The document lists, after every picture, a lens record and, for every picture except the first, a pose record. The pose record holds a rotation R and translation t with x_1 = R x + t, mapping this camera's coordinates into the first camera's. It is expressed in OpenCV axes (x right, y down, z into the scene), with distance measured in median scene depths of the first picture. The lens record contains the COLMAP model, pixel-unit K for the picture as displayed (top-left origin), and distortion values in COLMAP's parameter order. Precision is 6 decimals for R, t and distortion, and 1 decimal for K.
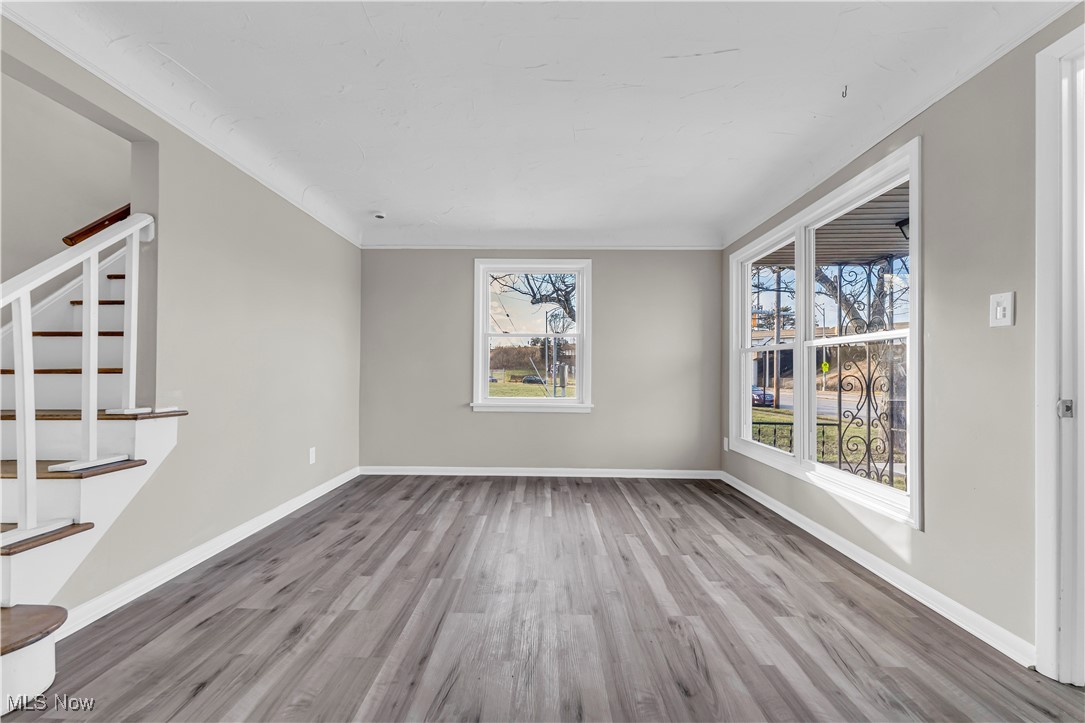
lens RADIAL K [[438.2, 0, 538.1], [0, 438.2, 366.9], [0, 0, 1]] dist [0.001544, 0.000054]
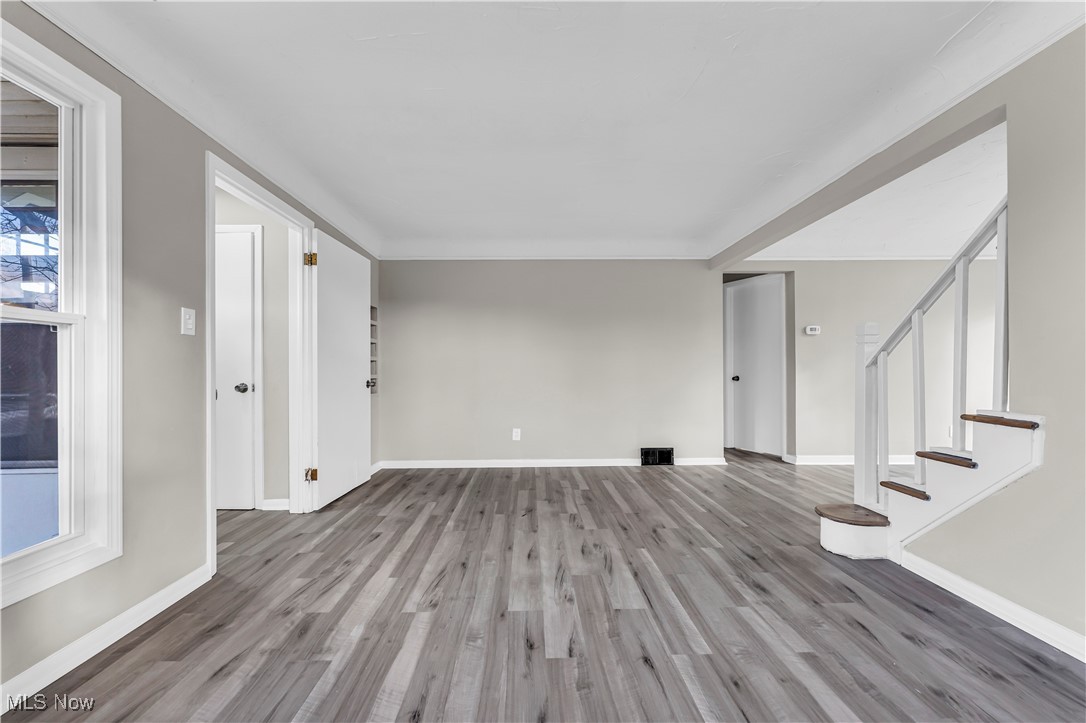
lens RADIAL K [[438.6, 0, 542.6], [0, 438.6, 367.7], [0, 0, 1]] dist [0.001544, 0.000054]
pose [[-0.998913, -0.001396, -0.046588, 0.073795], [-0.000556, 0.999837, -0.018041, 0.017987], [0.046606, -0.017995, -0.998751, 1.667024]]
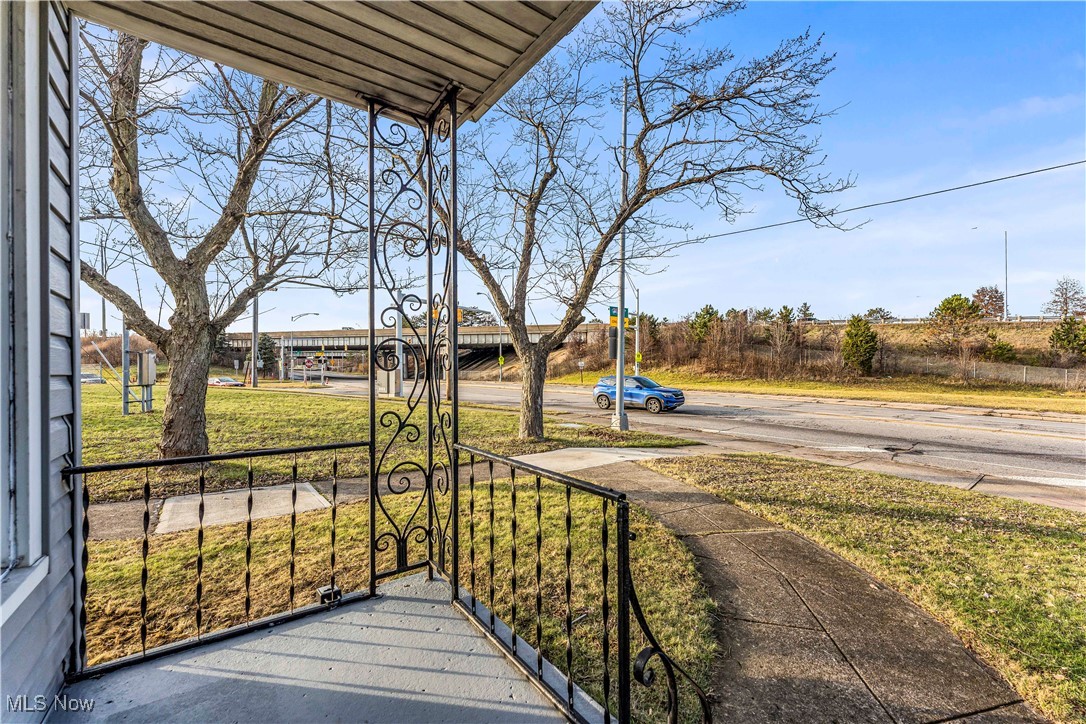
lens RADIAL K [[443.8, 0, 541.3], [0, 443.8, 364.6], [0, 0, 1]] dist [-0.001573, 0.000053]
pose [[0.786350, -0.006003, 0.617751, 1.014256], [0.001669, 0.999970, 0.007592, 0.084881], [-0.617778, -0.004940, 0.786337, 0.973023]]
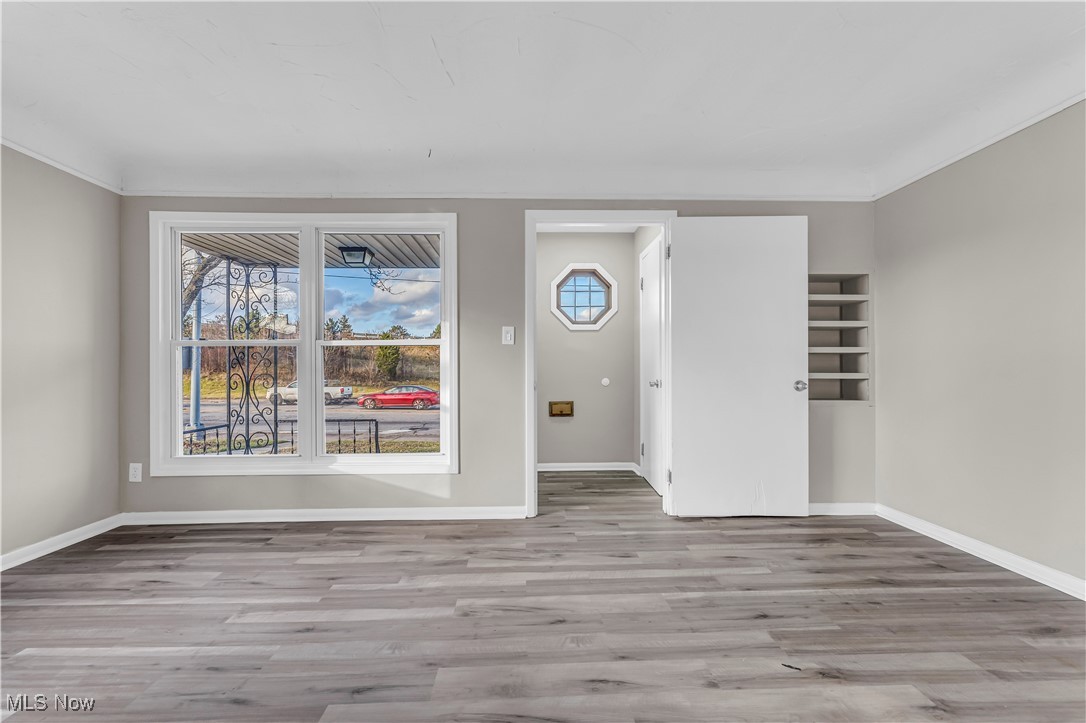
lens RADIAL K [[438.6, 0, 532.9], [0, 438.6, 368.9], [0, 0, 1]] dist [0.001544, 0.000054]
pose [[-0.044835, -0.003052, 0.998990, -0.577739], [-0.006252, 0.999977, 0.002775, 0.003362], [-0.998975, -0.006121, -0.044853, 0.710650]]
